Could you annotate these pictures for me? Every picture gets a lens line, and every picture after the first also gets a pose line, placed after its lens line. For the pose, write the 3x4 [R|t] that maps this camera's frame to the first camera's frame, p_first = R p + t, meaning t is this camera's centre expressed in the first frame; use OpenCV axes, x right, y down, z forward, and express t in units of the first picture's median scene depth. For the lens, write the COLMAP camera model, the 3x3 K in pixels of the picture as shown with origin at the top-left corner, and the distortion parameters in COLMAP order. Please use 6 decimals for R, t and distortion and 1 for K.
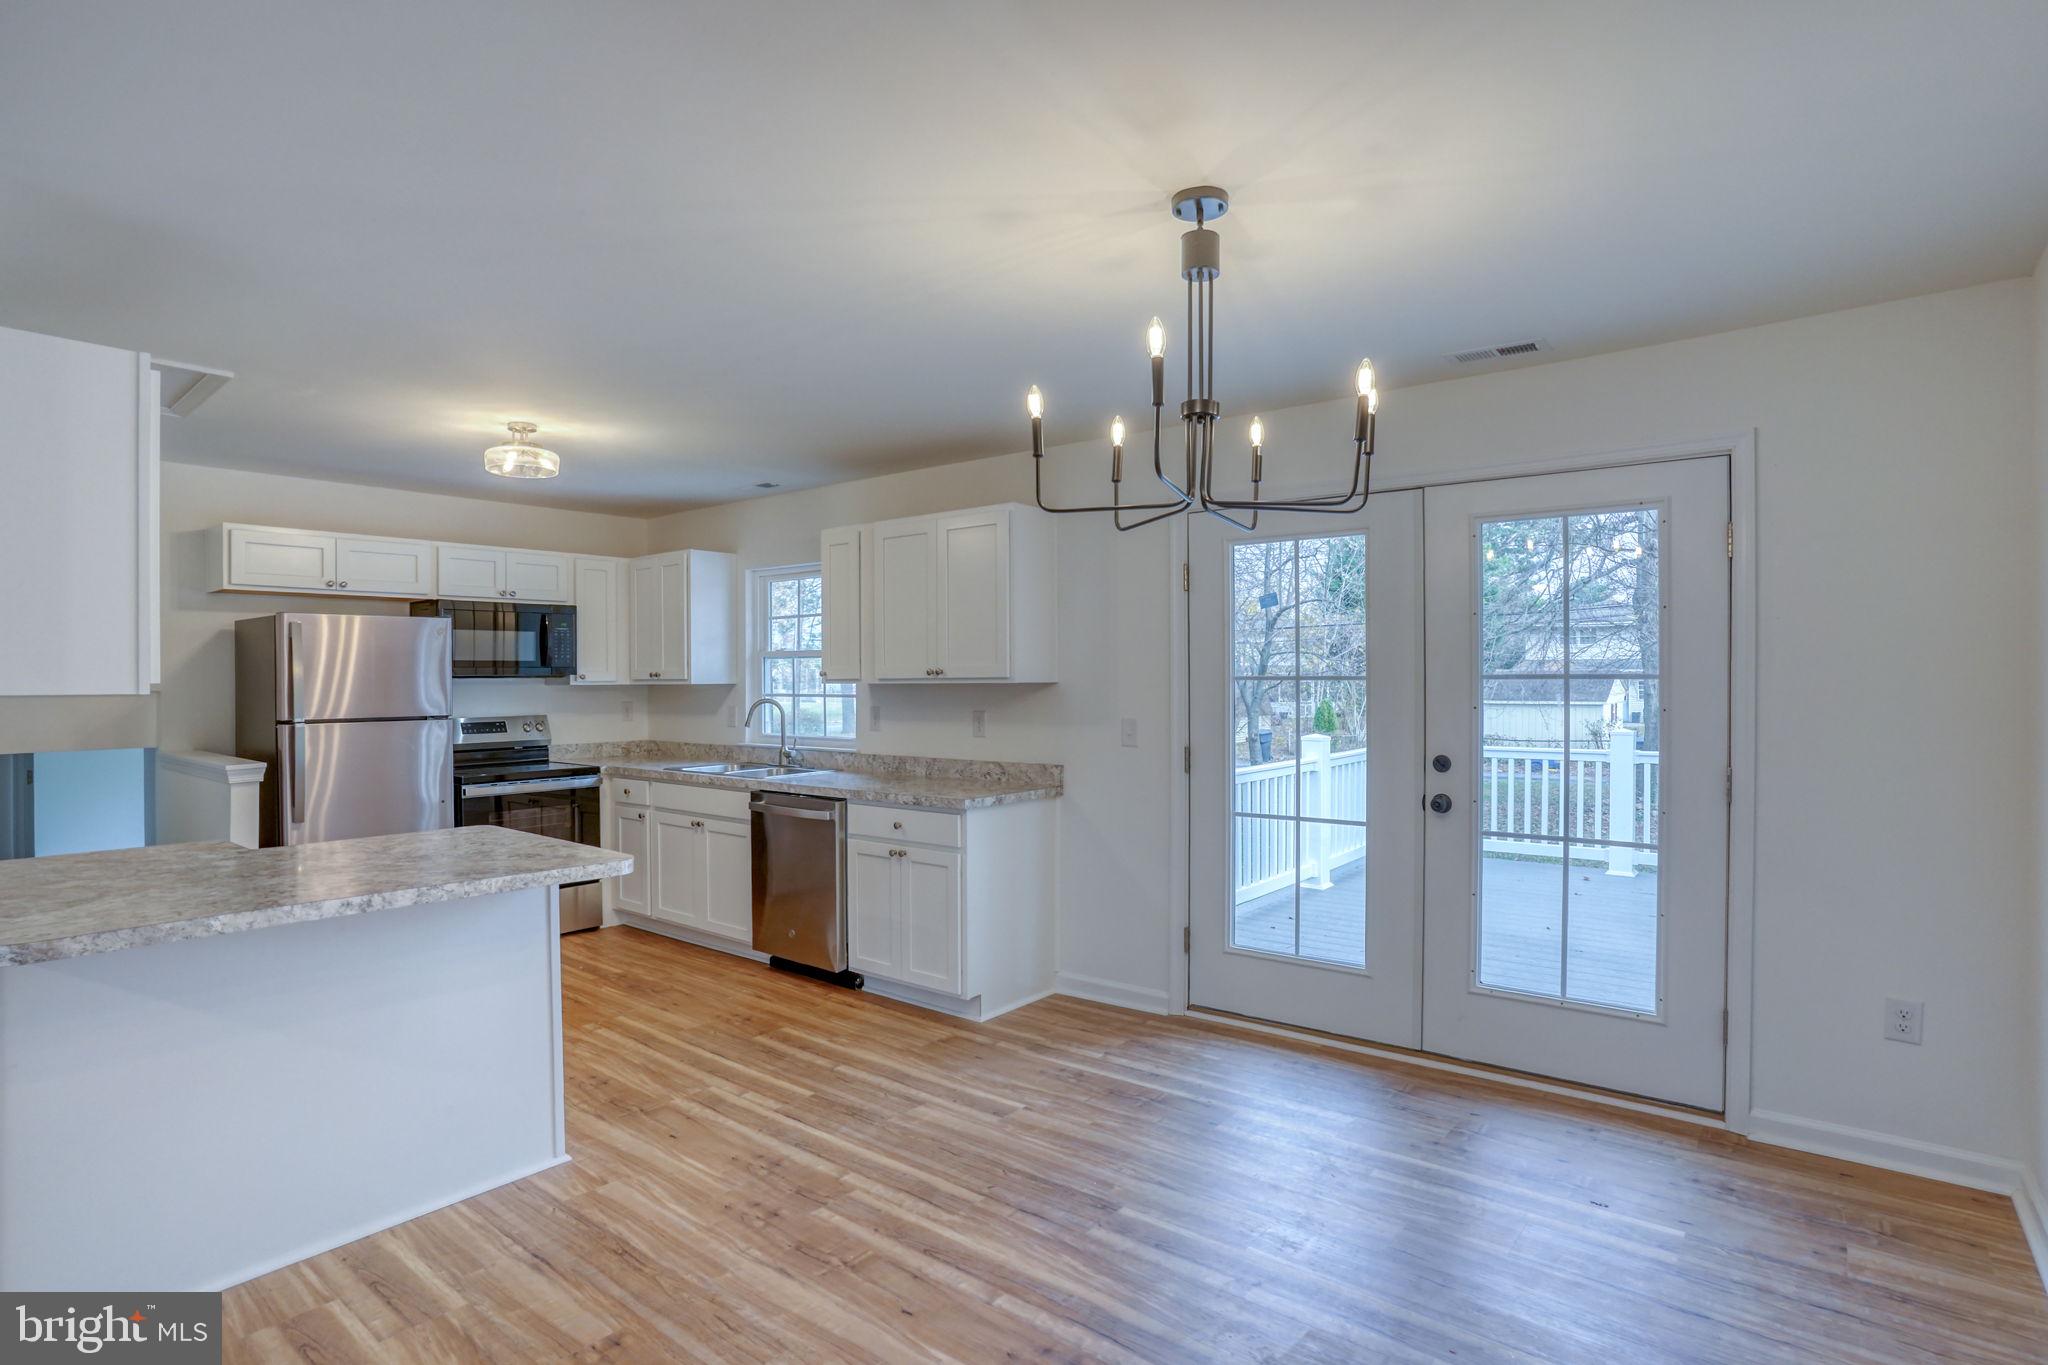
lens RADIAL K [[1031.8, 0, 1031.7], [0, 1031.8, 687.5], [0, 0, 1]] dist [-0.052539, 0.020667]
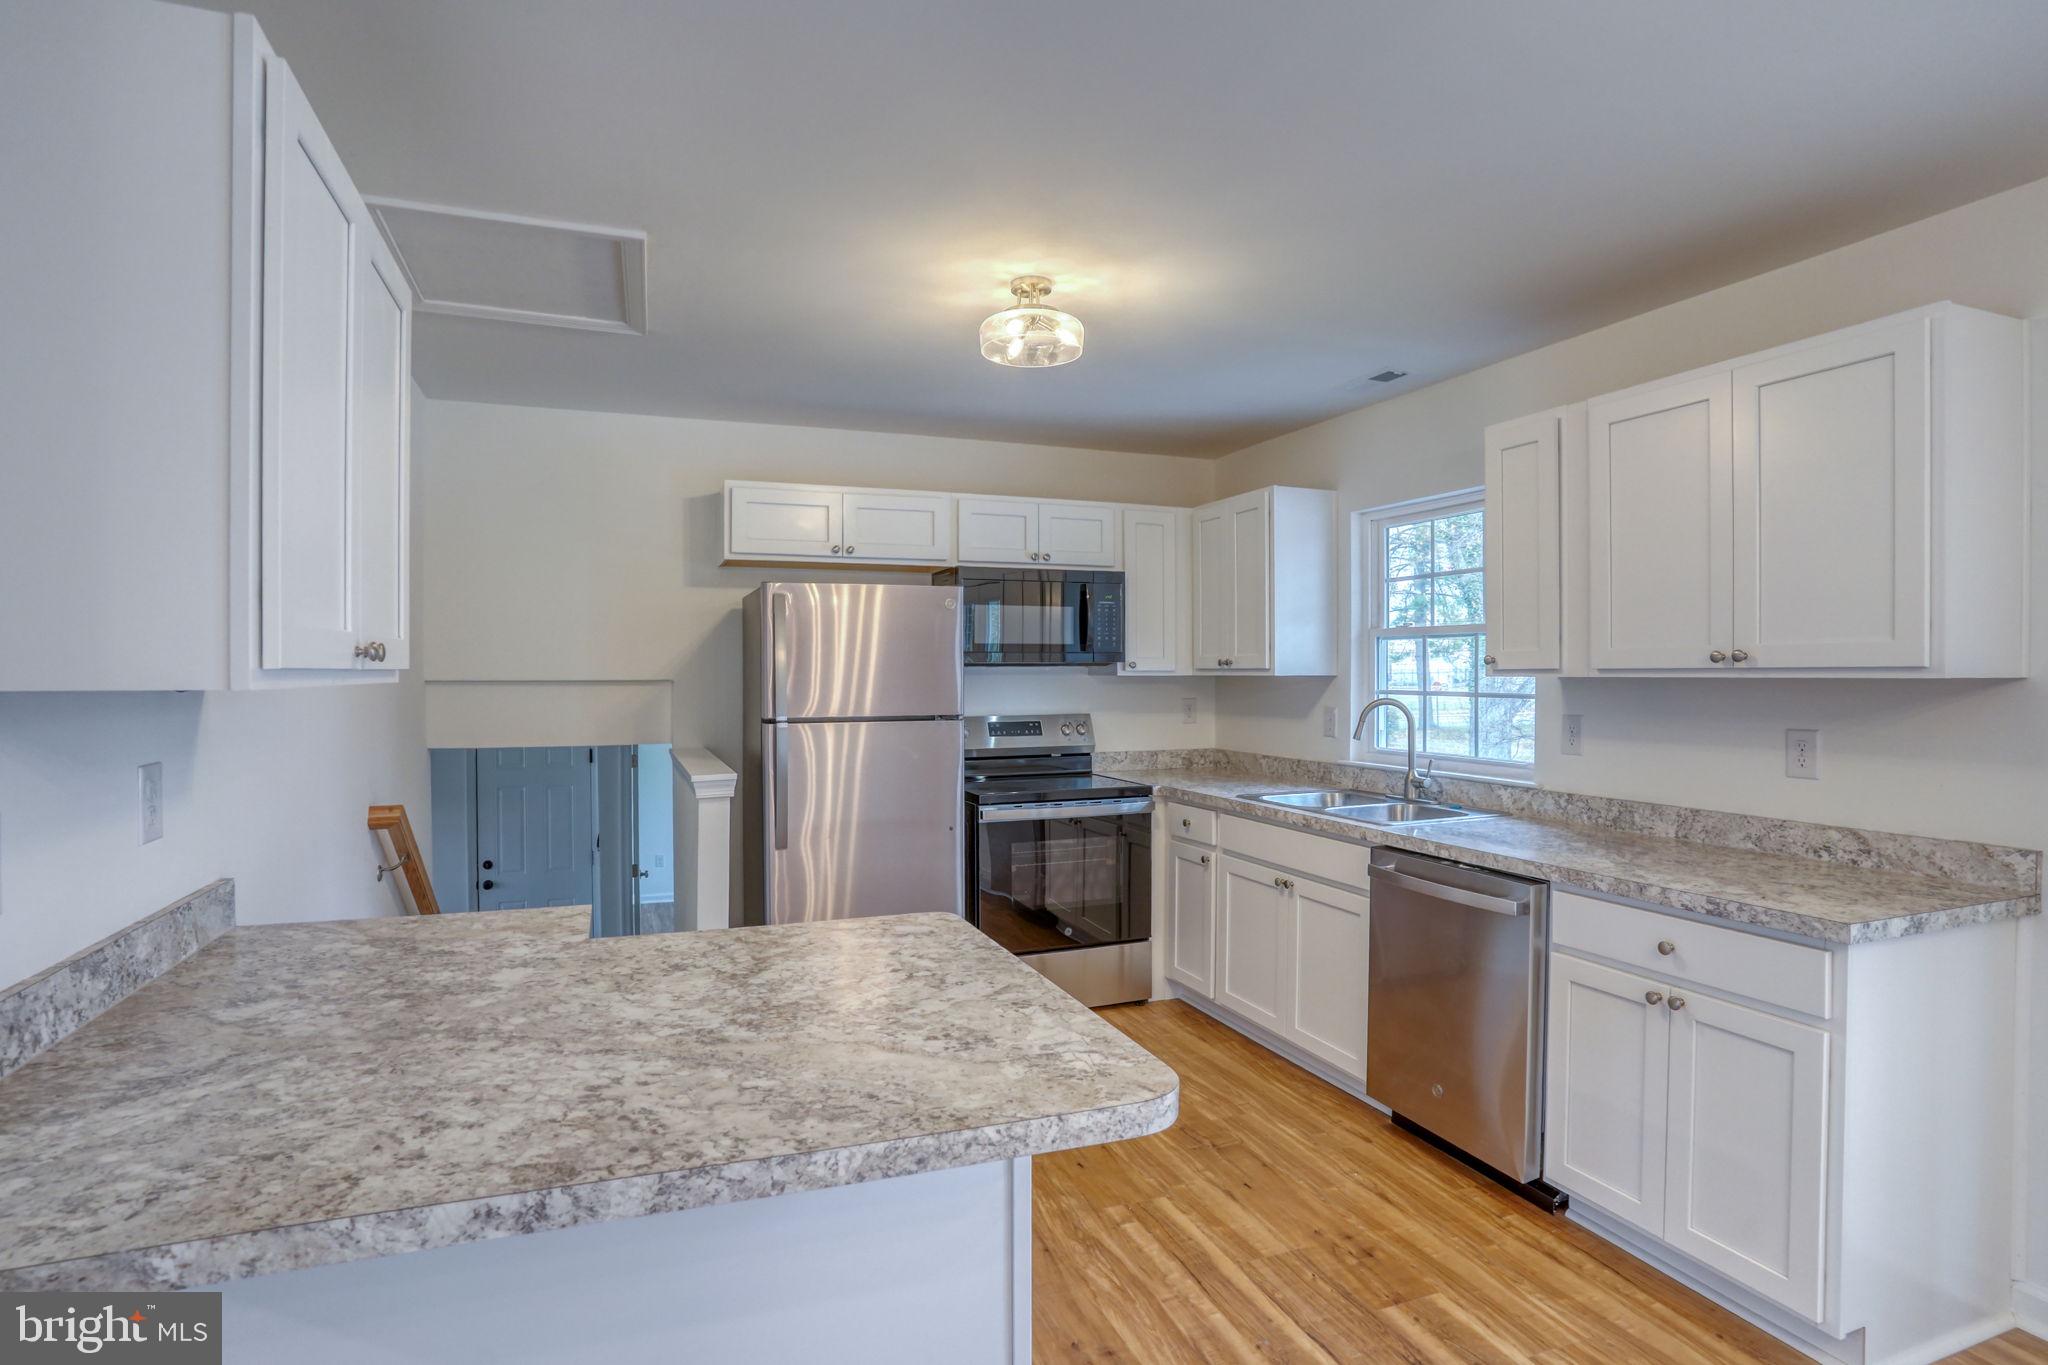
lens RADIAL K [[1031.8, 0, 1022.7], [0, 1031.8, 700.8], [0, 0, 1]] dist [-0.052539, 0.020667]
pose [[0.855867, 0.017232, -0.516909, -0.161699], [-0.006148, 0.999713, 0.023148, -0.001665], [0.517159, -0.016634, 0.855728, 0.433406]]
